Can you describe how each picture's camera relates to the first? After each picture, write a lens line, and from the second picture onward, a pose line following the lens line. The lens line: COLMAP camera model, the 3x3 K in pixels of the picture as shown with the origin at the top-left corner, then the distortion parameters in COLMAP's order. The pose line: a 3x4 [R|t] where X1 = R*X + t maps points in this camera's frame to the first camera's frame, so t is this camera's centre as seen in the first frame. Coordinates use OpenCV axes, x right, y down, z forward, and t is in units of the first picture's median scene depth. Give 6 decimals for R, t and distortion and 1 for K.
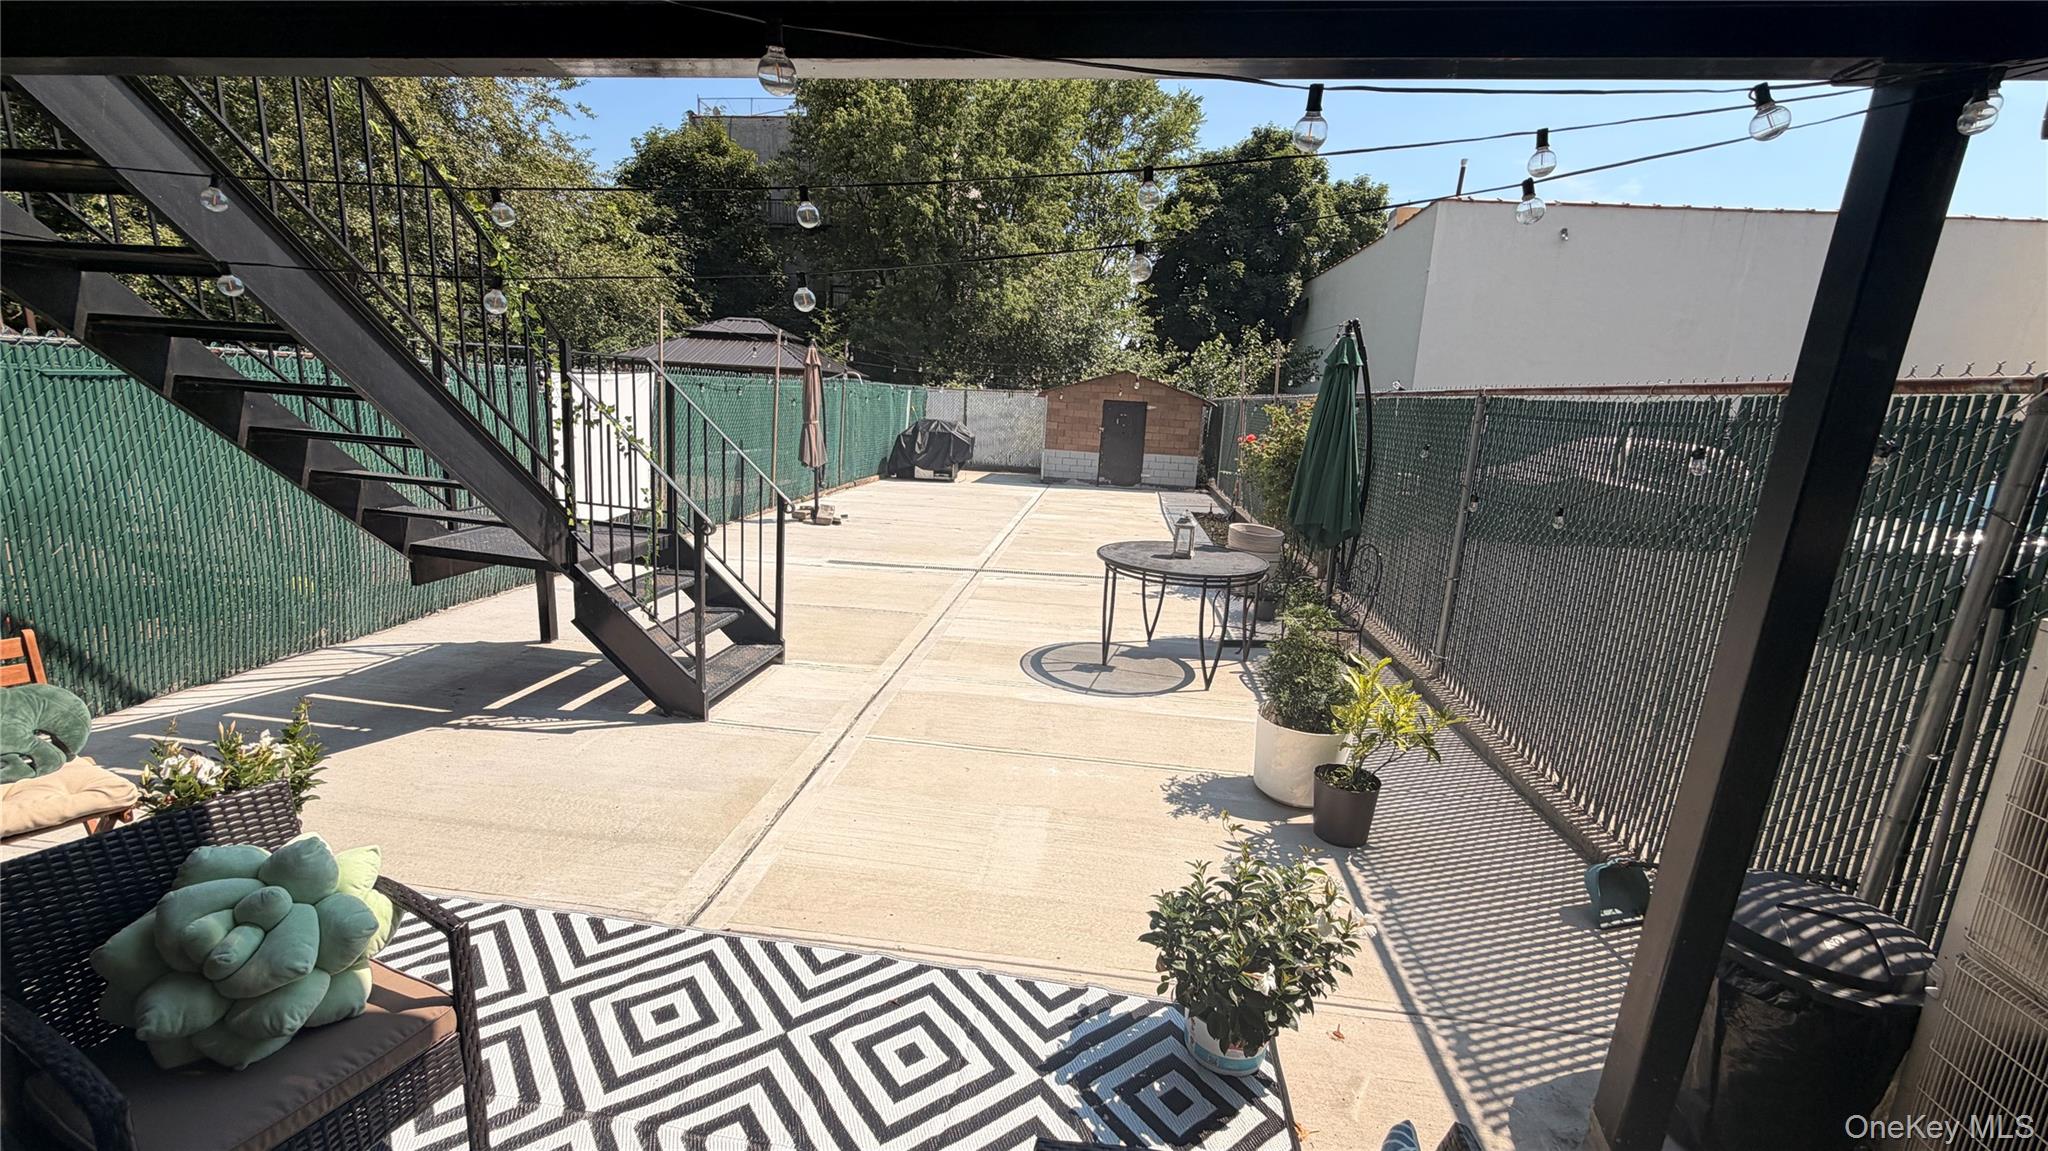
lens RADIAL K [[817.2, 0, 1016.8], [0, 817.2, 564.3], [0, 0, 1]] dist [0.002354, -0.000462]
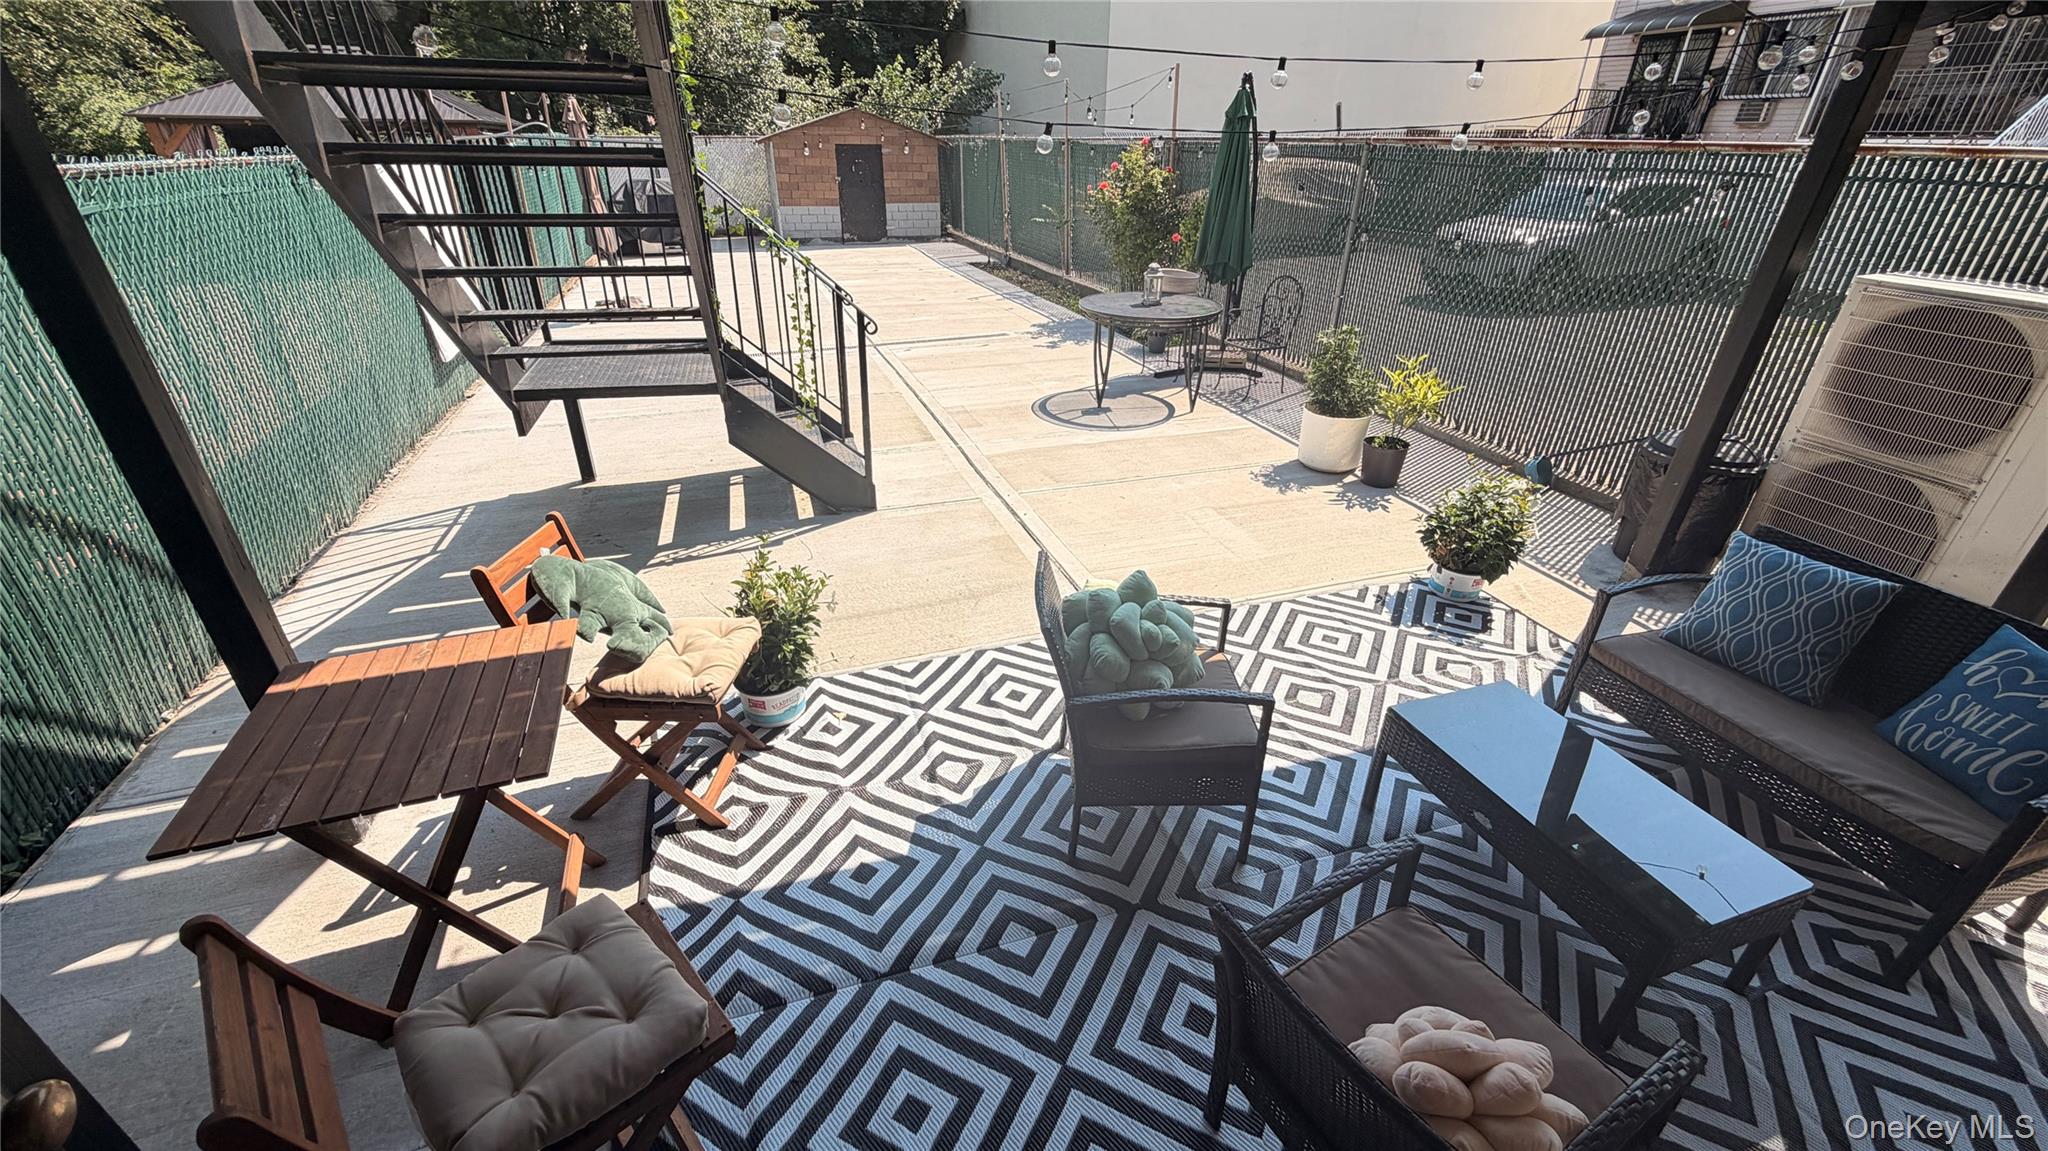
lens RADIAL K [[817.2, 0, 1018.7], [0, 817.2, 565.2], [0, 0, 1]] dist [0.002354, -0.000462]
pose [[0.901851, -0.235855, 0.361989, -0.616821], [0.121610, 0.942550, 0.311145, -0.056682], [-0.414578, -0.236586, 0.878722, -0.061842]]
